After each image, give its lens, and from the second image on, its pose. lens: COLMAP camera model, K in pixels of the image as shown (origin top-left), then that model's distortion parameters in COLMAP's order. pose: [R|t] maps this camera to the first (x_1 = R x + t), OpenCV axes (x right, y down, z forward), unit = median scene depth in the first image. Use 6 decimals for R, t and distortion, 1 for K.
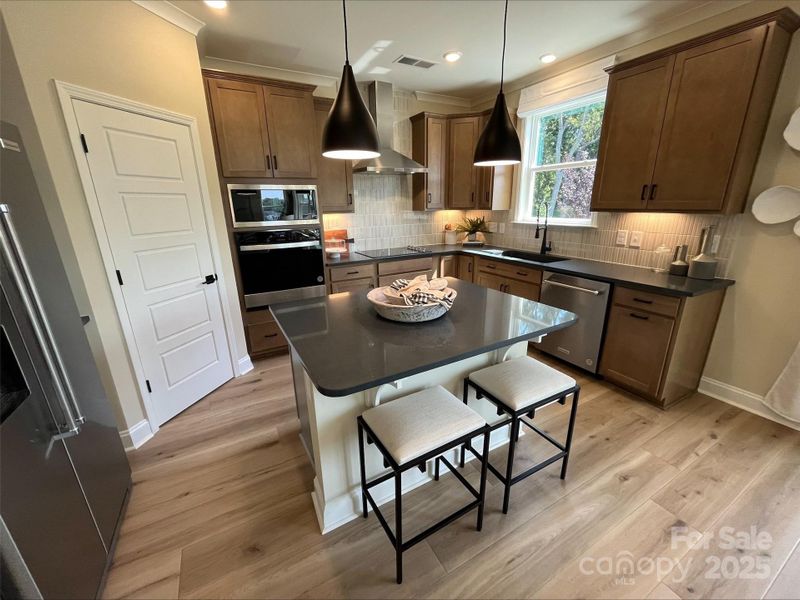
lens RADIAL K [[325.9, 0, 397.8], [0, 325.9, 301.5], [0, 0, 1]] dist [-0.000431, 0.000125]
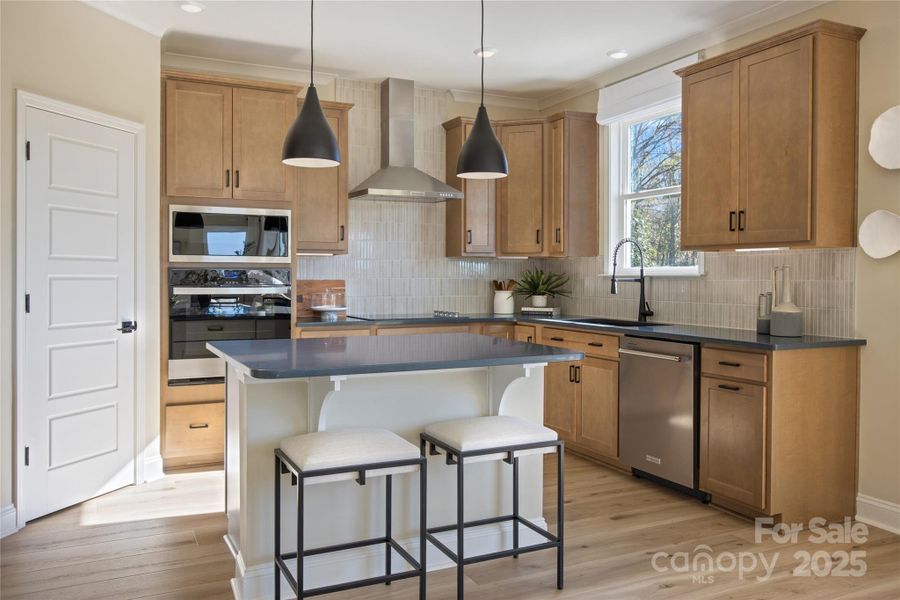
lens RADIAL K [[726.3, 0, 450.0], [0, 726.3, 275.7], [0, 0, 1]] dist [-0.002509, 0.050600]
pose [[0.998541, 0.018390, -0.050779, 0.201785], [-0.032528, 0.955359, -0.293650, 0.261283], [0.043112, 0.294873, 0.954563, -0.506692]]
